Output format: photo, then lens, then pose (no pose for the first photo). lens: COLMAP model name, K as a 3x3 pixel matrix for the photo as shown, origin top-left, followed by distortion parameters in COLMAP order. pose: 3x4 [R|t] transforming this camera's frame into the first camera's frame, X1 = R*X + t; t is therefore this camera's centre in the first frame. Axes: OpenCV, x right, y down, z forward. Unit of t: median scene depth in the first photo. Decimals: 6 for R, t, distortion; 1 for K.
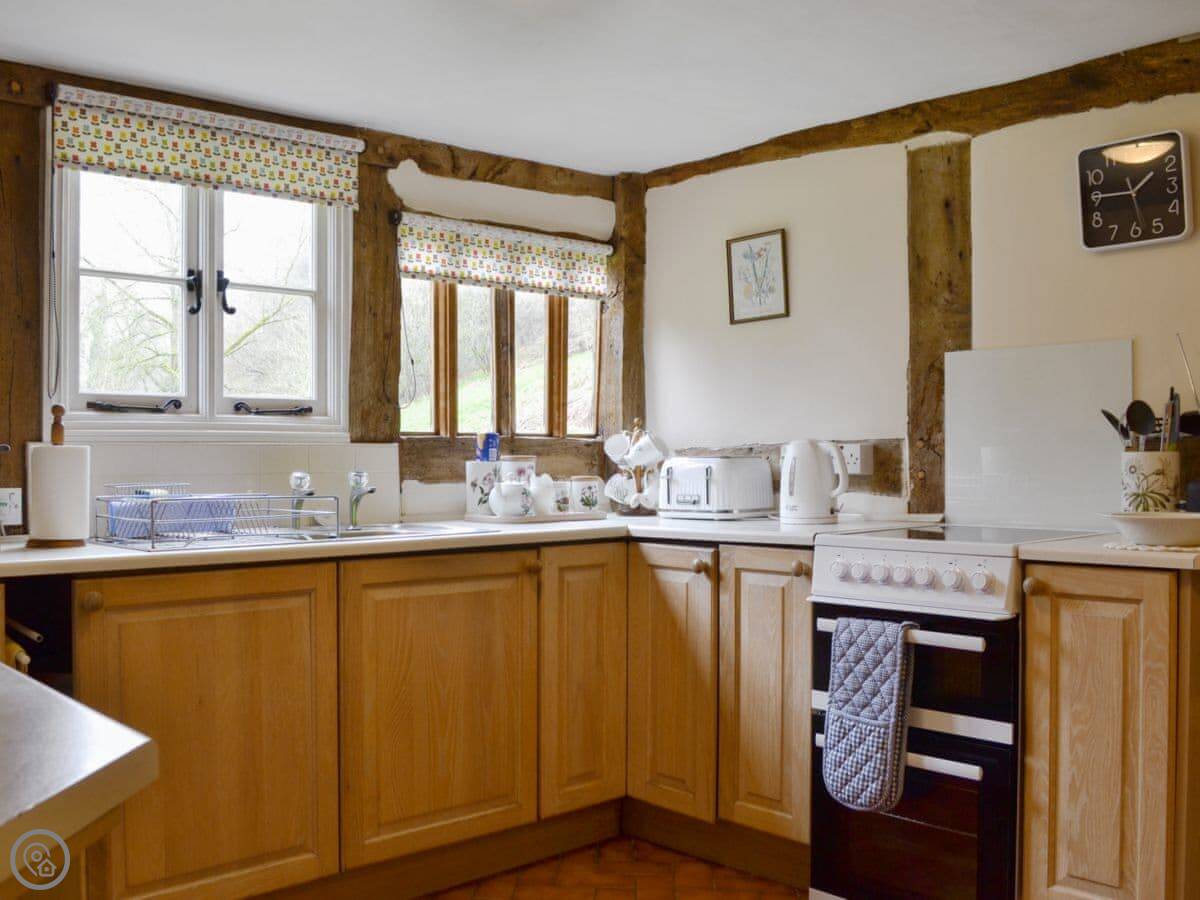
lens RADIAL K [[1108.4, 0, 600.0], [0, 1108.4, 450.0], [0, 0, 1]] dist [-0.088737, 0.002504]
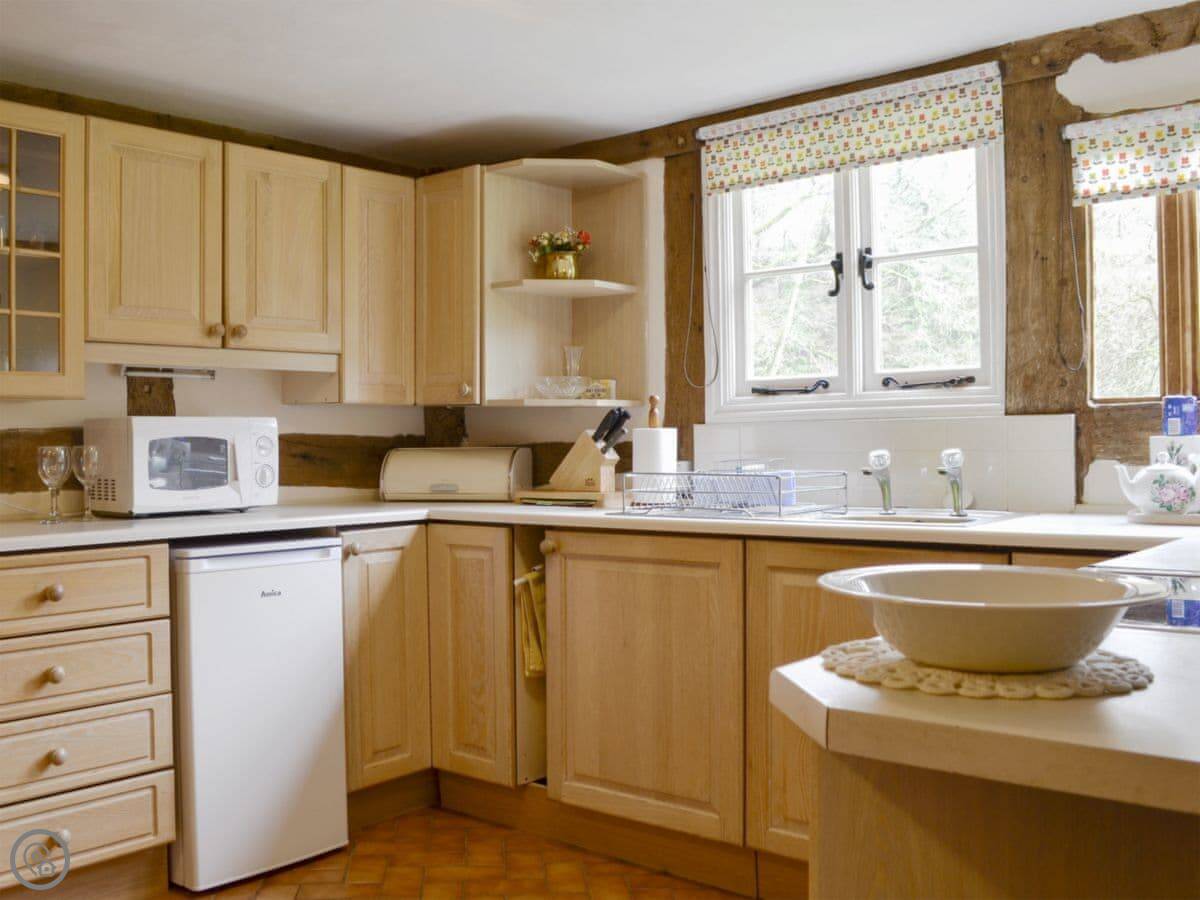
lens RADIAL K [[1233.5, 0, 599.1], [0, 1233.5, 417.3], [0, 0, 1]] dist [-0.083265, -0.002147]
pose [[0.113671, -0.013853, -0.993422, 0.681407], [0.022426, 0.999684, -0.011375, -0.001353], [0.993265, -0.020985, 0.113945, 0.577220]]
